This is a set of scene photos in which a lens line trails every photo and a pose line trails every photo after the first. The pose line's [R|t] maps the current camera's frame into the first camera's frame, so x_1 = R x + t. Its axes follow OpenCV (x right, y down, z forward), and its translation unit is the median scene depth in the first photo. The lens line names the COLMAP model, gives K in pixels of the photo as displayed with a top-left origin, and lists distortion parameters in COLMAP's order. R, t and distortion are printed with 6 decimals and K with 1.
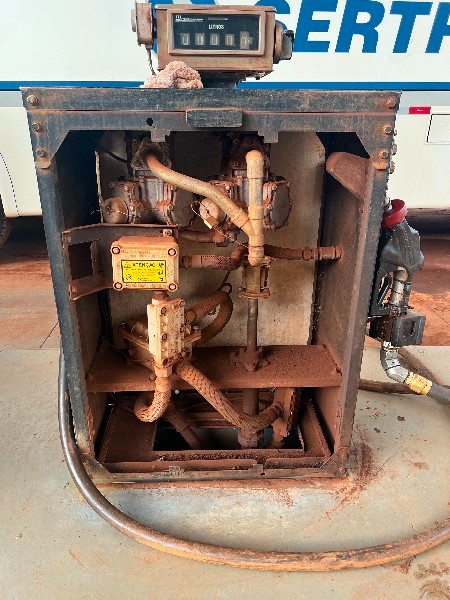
lens RADIAL K [[453.4, 0, 225.0], [0, 453.4, 300.0], [0, 0, 1]] dist [0.000088, -0.004839]
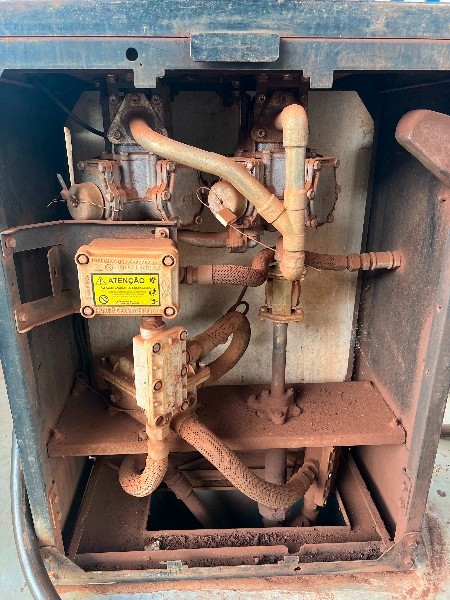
lens RADIAL K [[468.4, 0, 224.6], [0, 468.4, 308.3], [0, 0, 1]] dist [-0.009032, -0.004183]
pose [[0.999968, -0.007879, -0.001044, -0.030191], [0.007876, 0.999965, -0.002937, -0.029465], [0.001067, 0.002928, 0.999995, 0.275950]]
